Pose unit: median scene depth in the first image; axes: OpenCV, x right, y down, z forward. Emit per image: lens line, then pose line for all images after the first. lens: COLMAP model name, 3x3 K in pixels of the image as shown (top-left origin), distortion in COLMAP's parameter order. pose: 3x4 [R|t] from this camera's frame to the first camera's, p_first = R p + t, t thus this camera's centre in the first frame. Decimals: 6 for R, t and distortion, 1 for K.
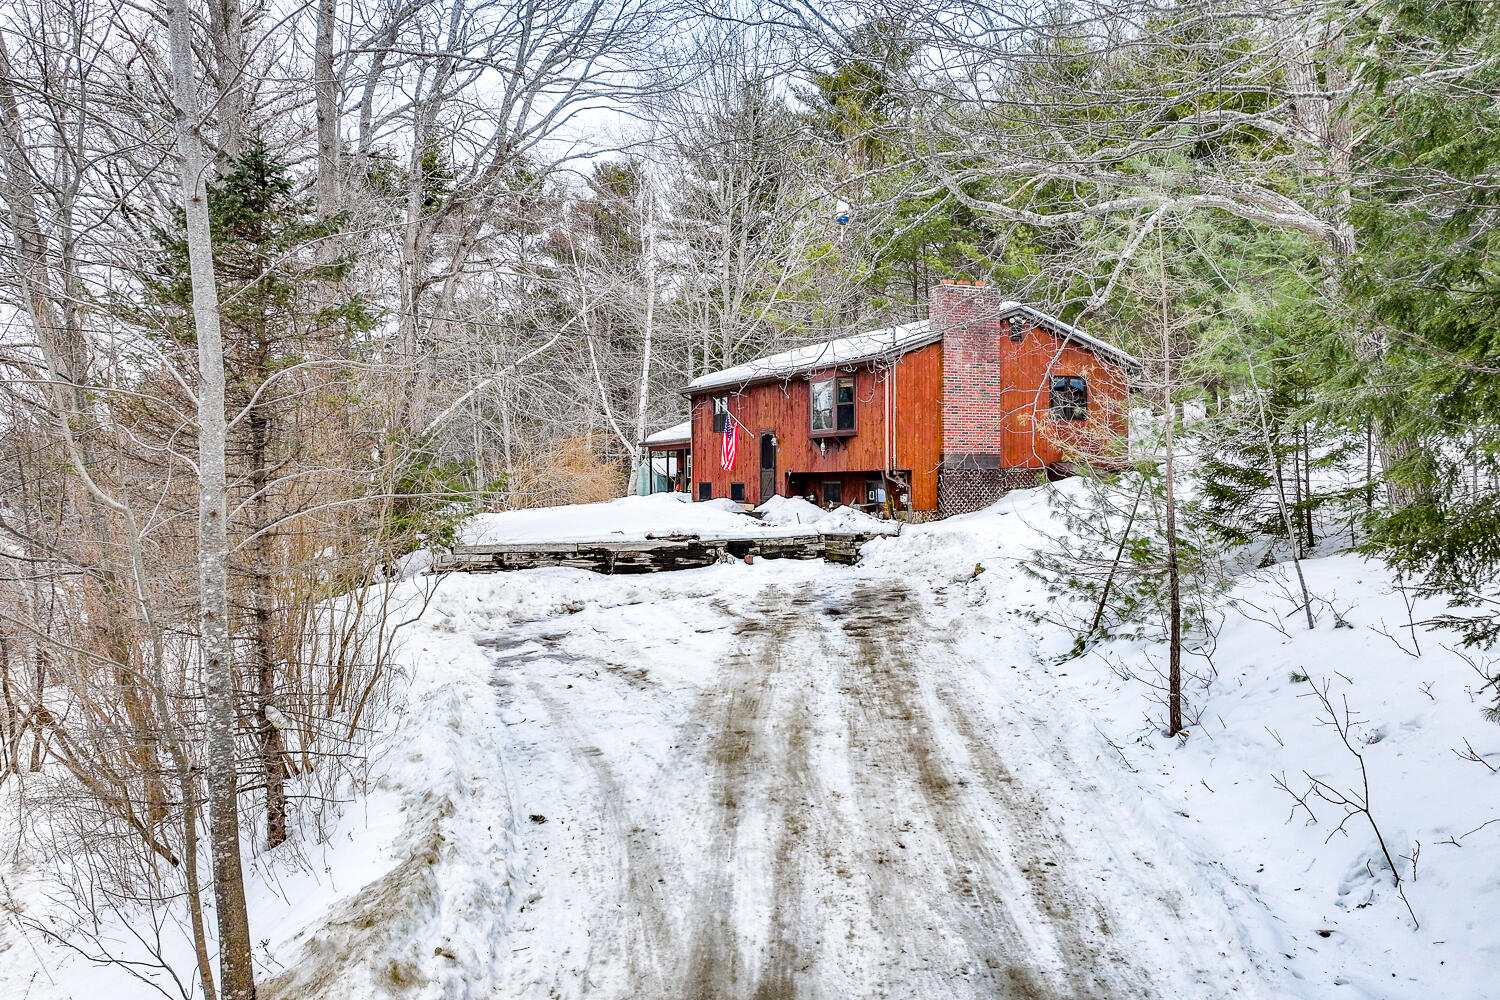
lens RADIAL K [[1117.6, 0, 750.0], [0, 1117.6, 500.0], [0, 0, 1]] dist [-0.006869, -0.001428]
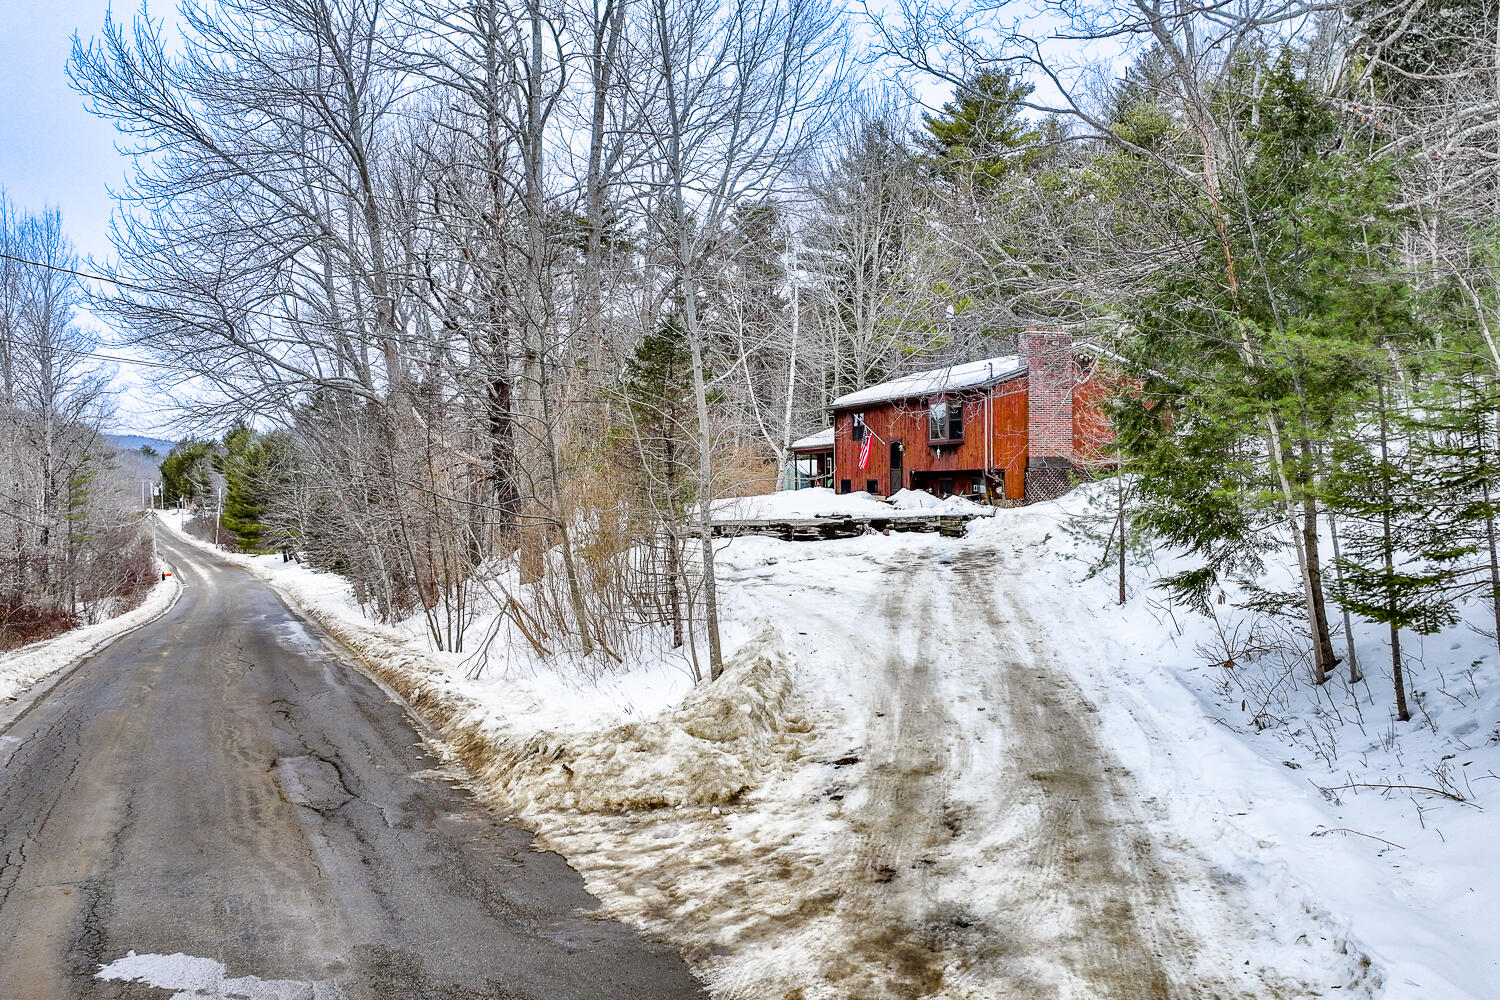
lens RADIAL K [[1117.6, 0, 750.0], [0, 1117.6, 500.0], [0, 0, 1]] dist [-0.006869, -0.001428]
pose [[0.994793, -0.001759, -0.101899, -0.024981], [0.001705, 0.999998, -0.000624, 0.011124], [0.101900, 0.000447, 0.994795, -0.382468]]
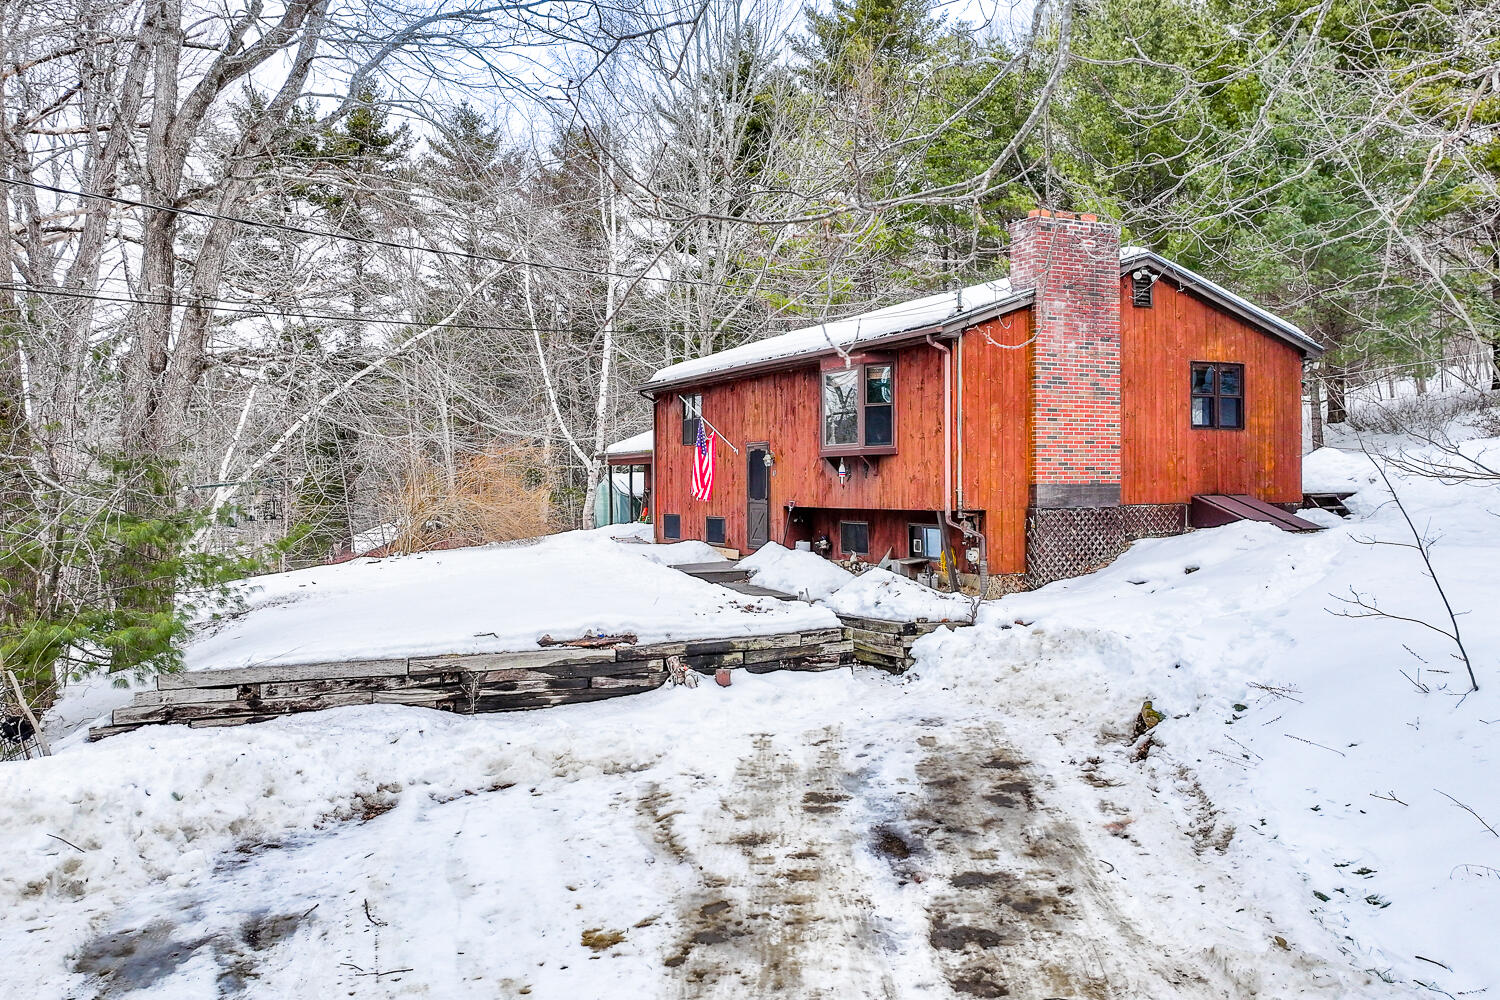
lens RADIAL K [[1117.6, 0, 750.0], [0, 1117.6, 500.0], [0, 0, 1]] dist [-0.006869, -0.001428]
pose [[0.999986, -0.000042, 0.005363, 0.008403], [0.000052, 0.999998, -0.001750, -0.031647], [-0.005363, 0.001751, 0.999984, 0.374039]]
